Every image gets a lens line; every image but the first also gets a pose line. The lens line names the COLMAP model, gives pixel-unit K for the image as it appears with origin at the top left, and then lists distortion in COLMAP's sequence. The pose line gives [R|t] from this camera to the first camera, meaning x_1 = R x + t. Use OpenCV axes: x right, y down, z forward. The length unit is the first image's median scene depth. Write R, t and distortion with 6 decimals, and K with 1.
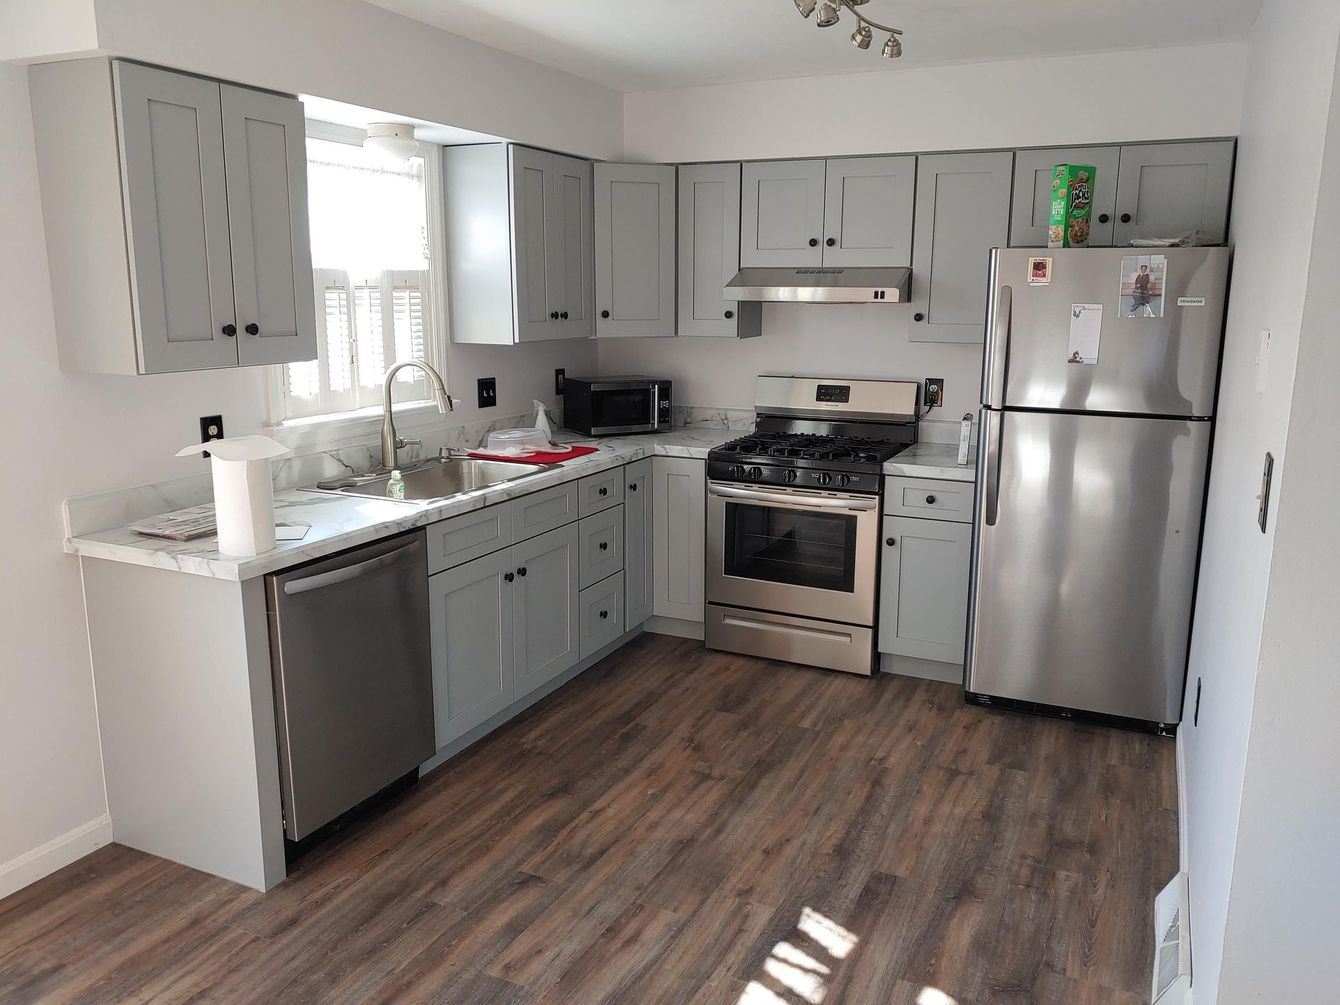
lens RADIAL K [[1045.3, 0, 664.5], [0, 1045.3, 500.2], [0, 0, 1]] dist [-0.005418, -0.008025]
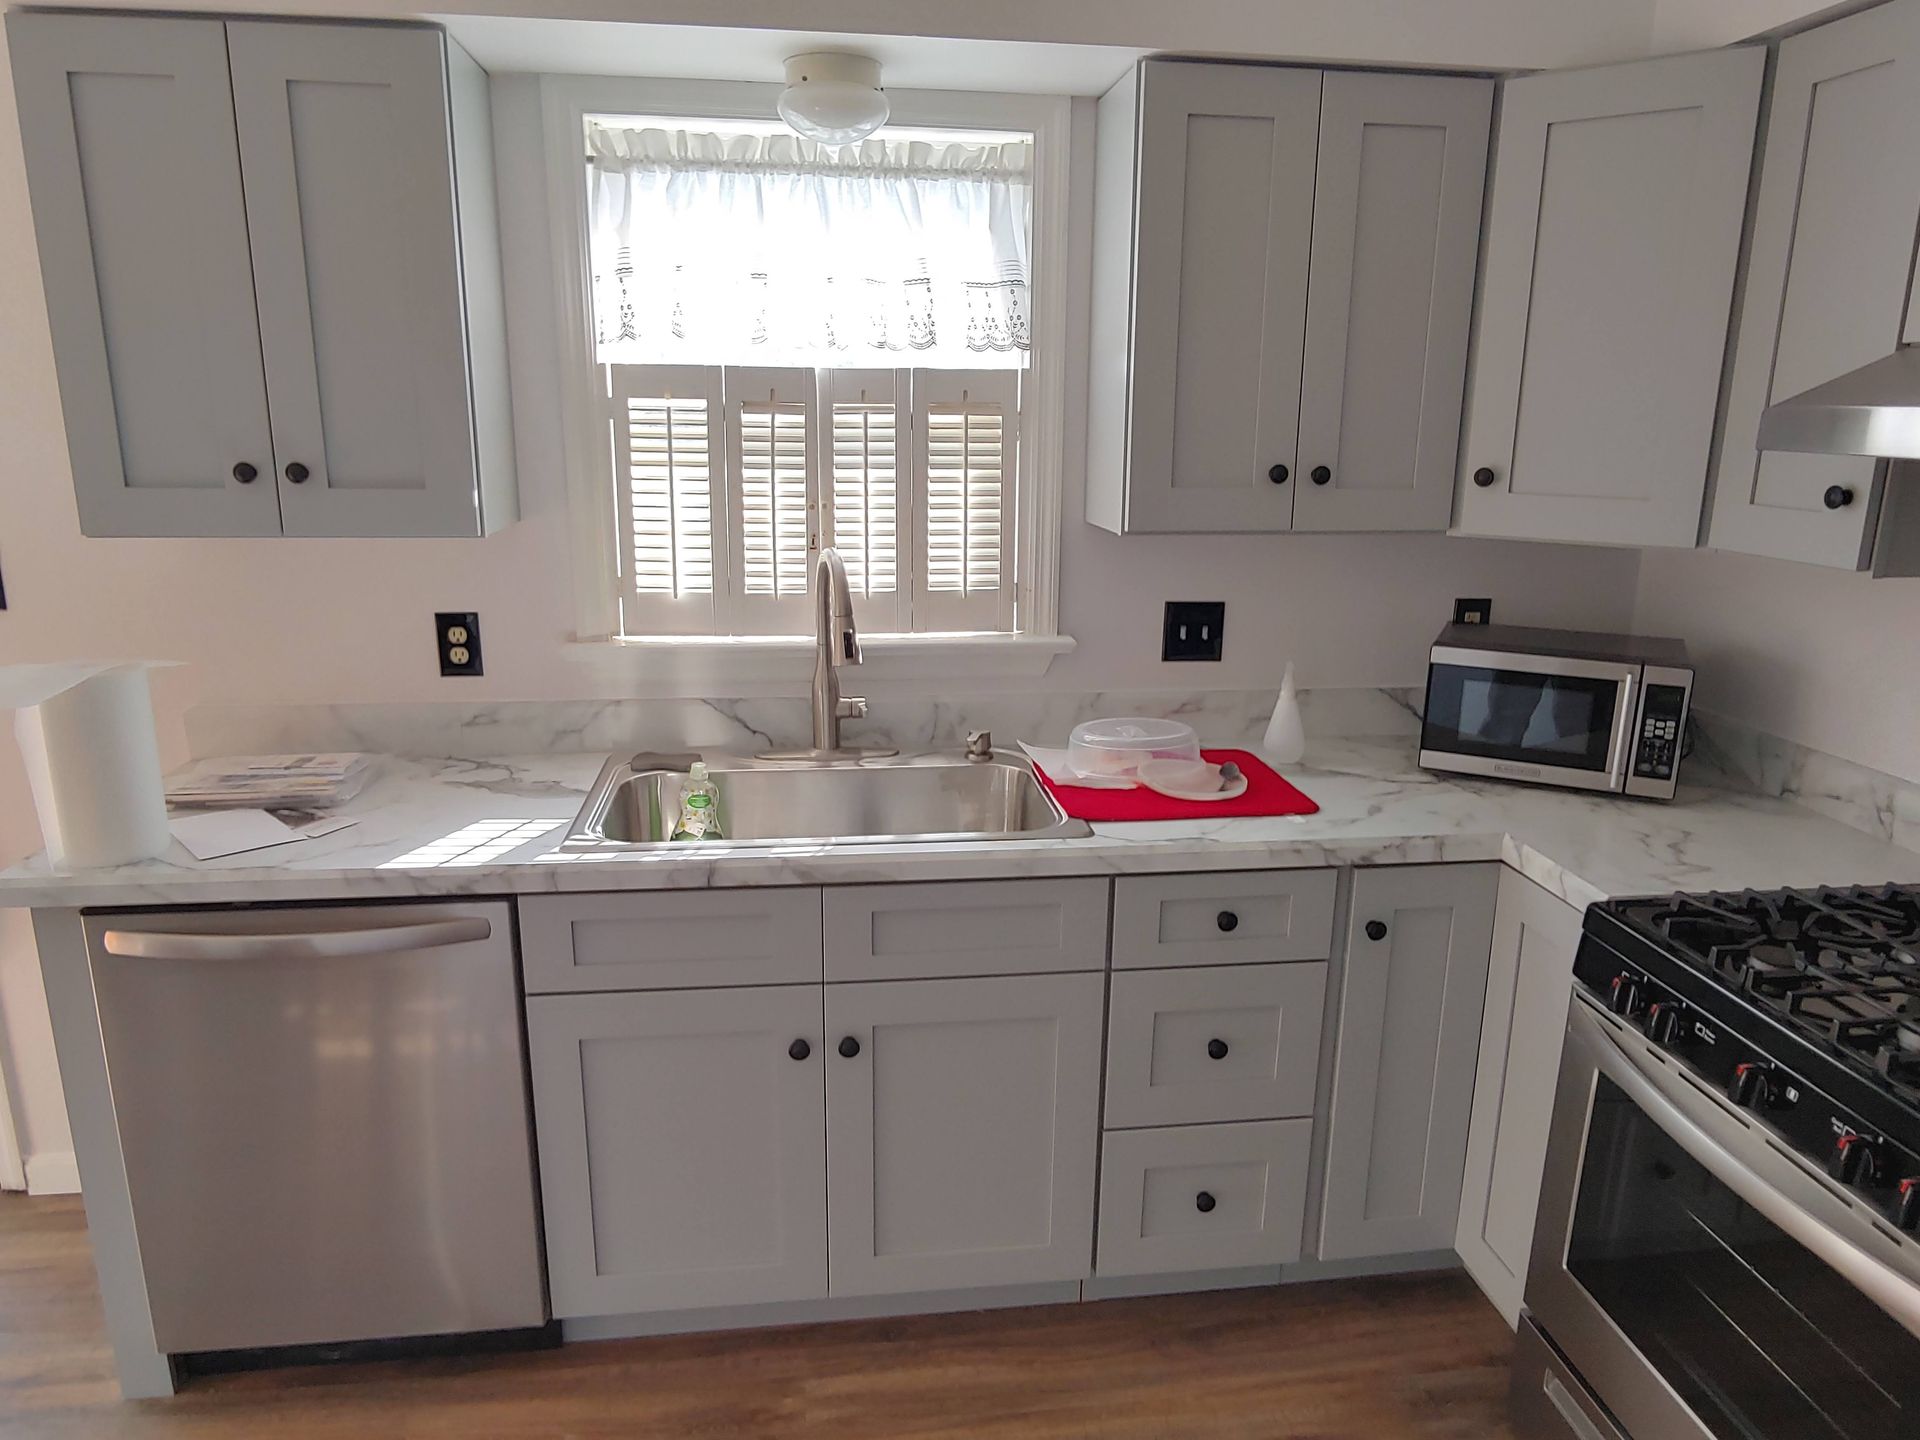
lens RADIAL K [[1291.0, 0, 966.0], [0, 1291.0, 723.7], [0, 0, 1]] dist [-0.009161, 0.007144]
pose [[0.544089, 0.204280, -0.813780, 0.350876], [-0.175547, 0.976157, 0.127671, -0.162235], [0.820458, 0.073393, 0.566977, 0.805504]]
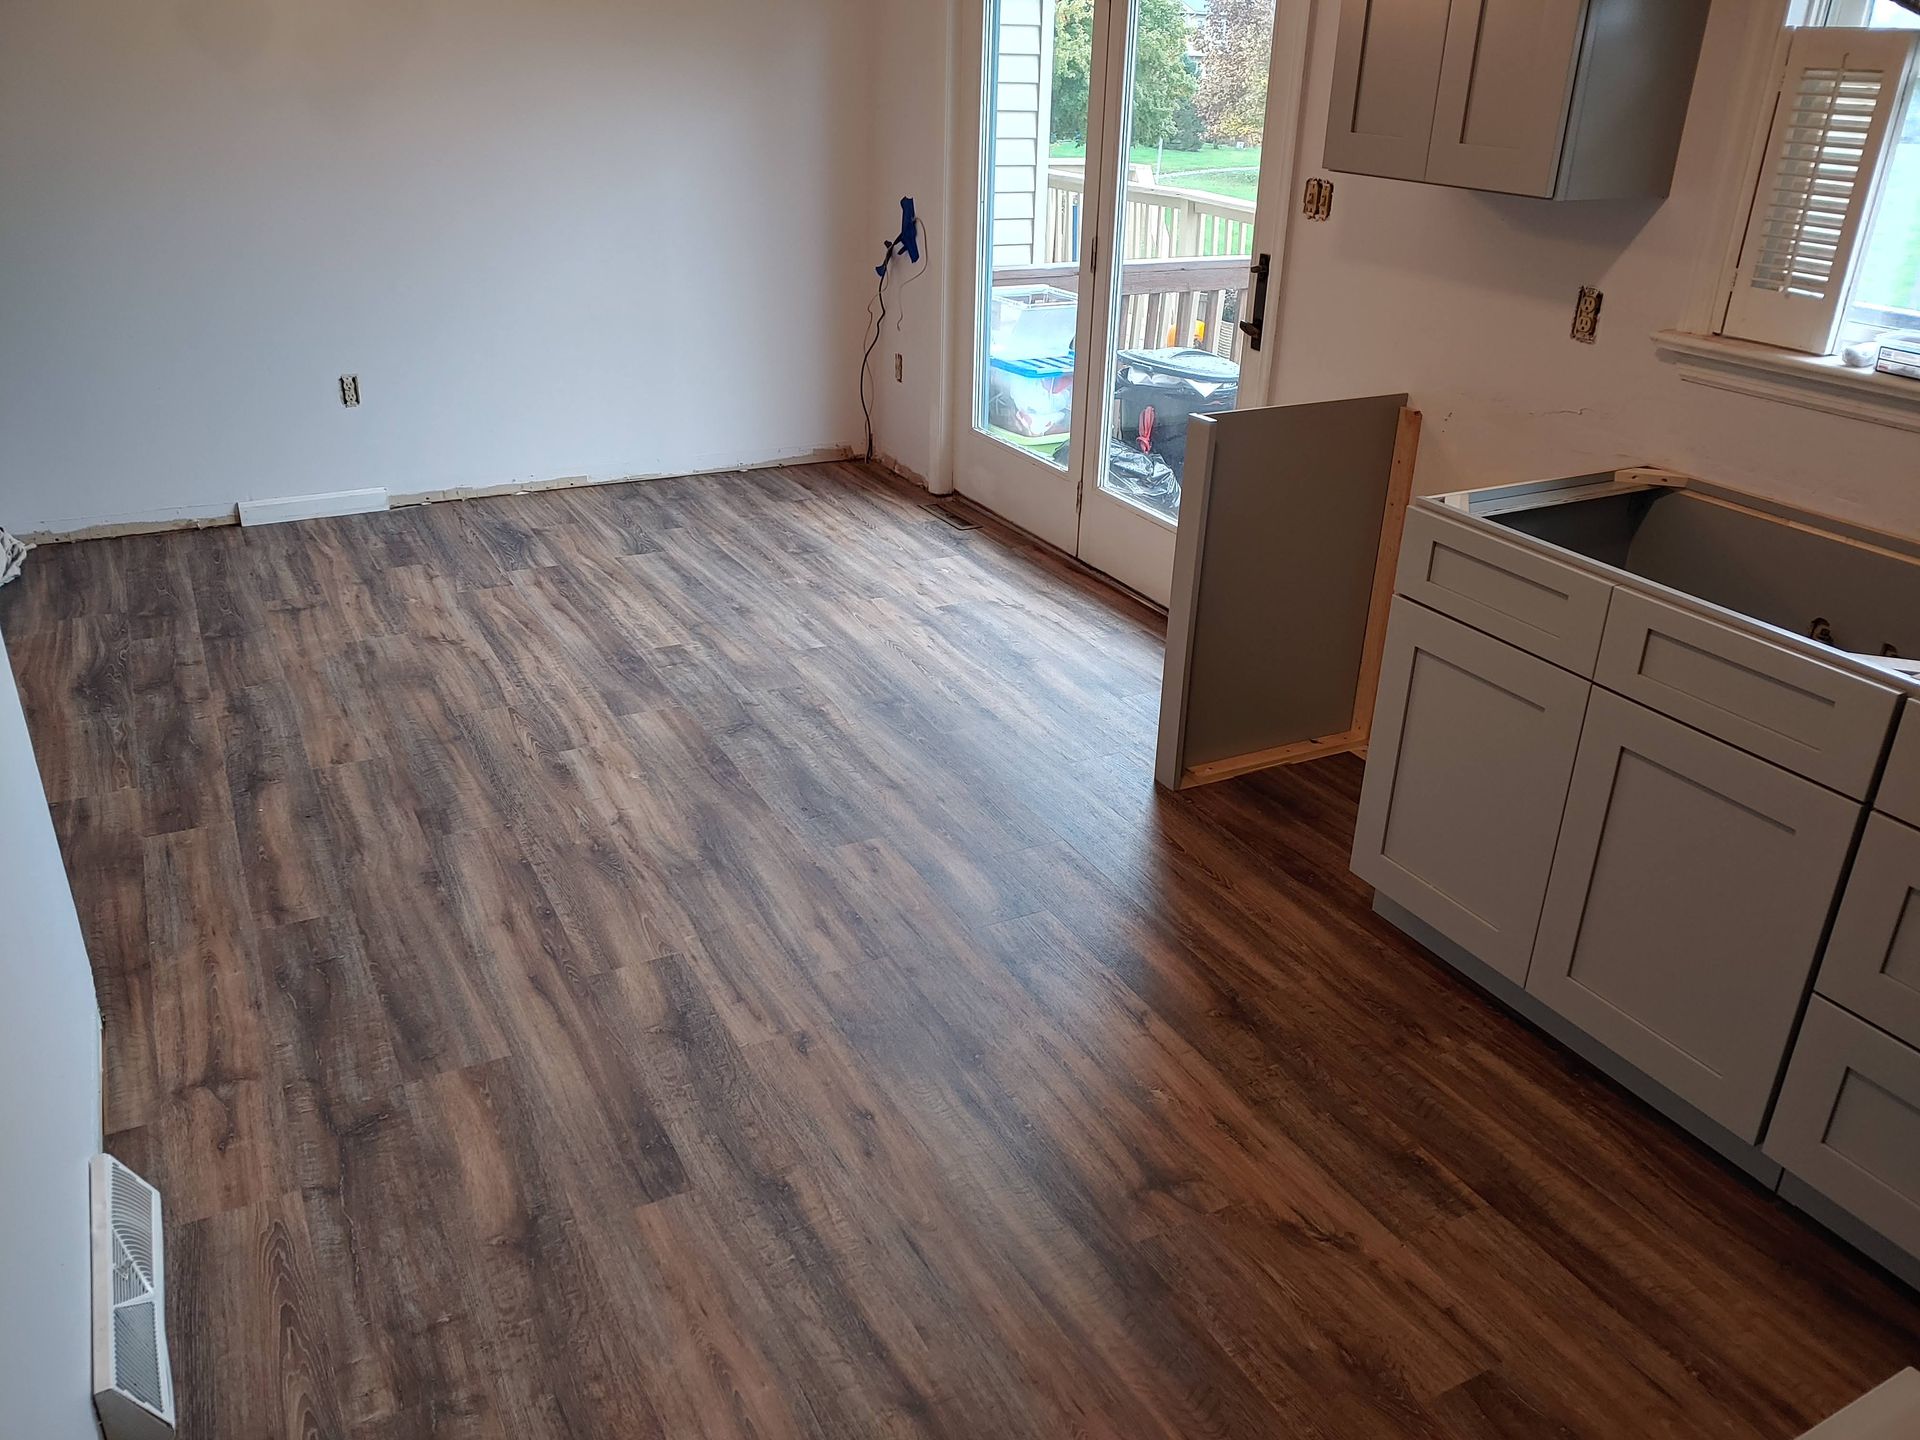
lens RADIAL K [[1497.7, 0, 951.1], [0, 1497.7, 725.6], [0, 0, 1]] dist [-0.005418, -0.008025]
pose [[-0.600135, 0.317018, -0.734396, 0.546970], [-0.190438, 0.835086, 0.516106, -0.241012], [0.776898, 0.449590, -0.440792, 1.193309]]
